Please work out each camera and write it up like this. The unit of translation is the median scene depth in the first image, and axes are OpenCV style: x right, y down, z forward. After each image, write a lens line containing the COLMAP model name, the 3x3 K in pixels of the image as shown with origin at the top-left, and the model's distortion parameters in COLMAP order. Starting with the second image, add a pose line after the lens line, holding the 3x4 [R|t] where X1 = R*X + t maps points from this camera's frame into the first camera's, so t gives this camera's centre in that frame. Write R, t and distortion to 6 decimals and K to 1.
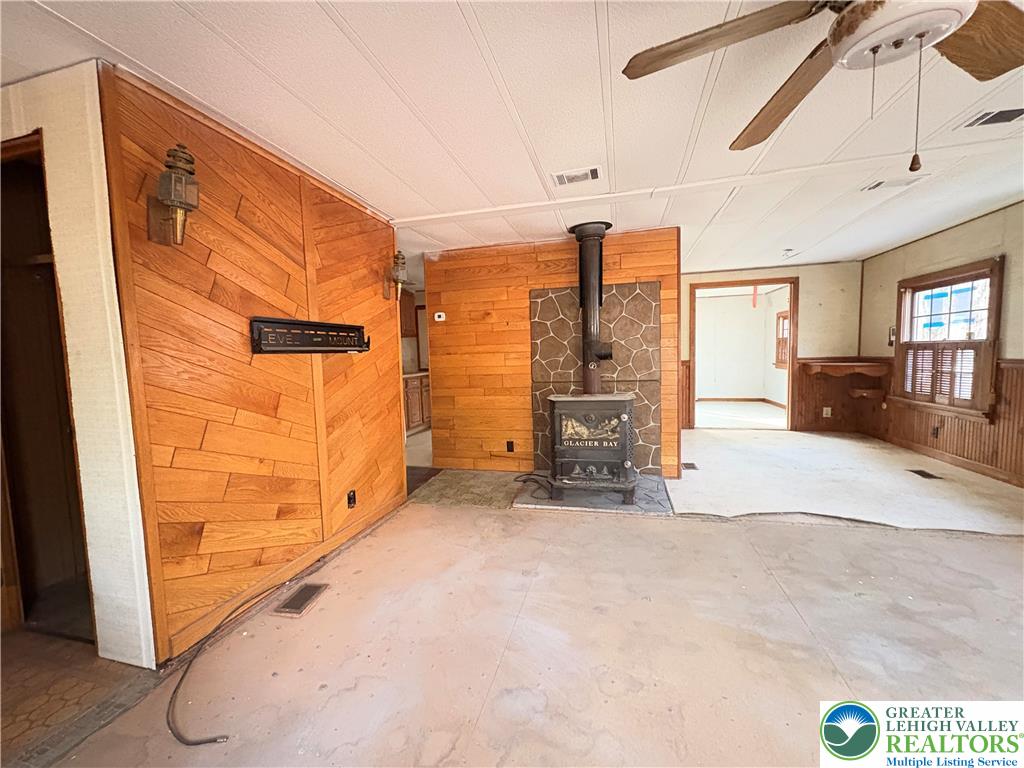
lens RADIAL K [[406.7, 0, 512.6], [0, 406.7, 384.6], [0, 0, 1]] dist [0.001134, 0.000014]
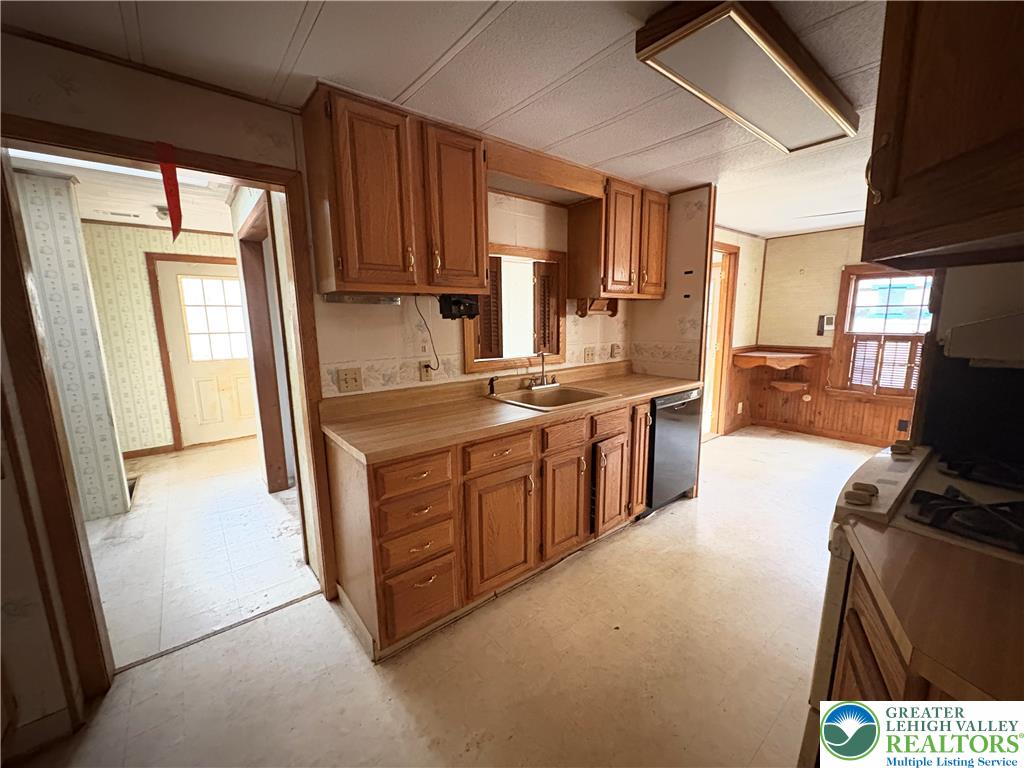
lens RADIAL K [[406.7, 0, 512.6], [0, 406.7, 384.6], [0, 0, 1]] dist [0.001134, 0.000014]
pose [[0.583498, -0.113505, 0.804143, -0.272078], [0.049359, 0.993311, 0.104390, -0.118130], [-0.810613, -0.021220, 0.585197, 1.046959]]
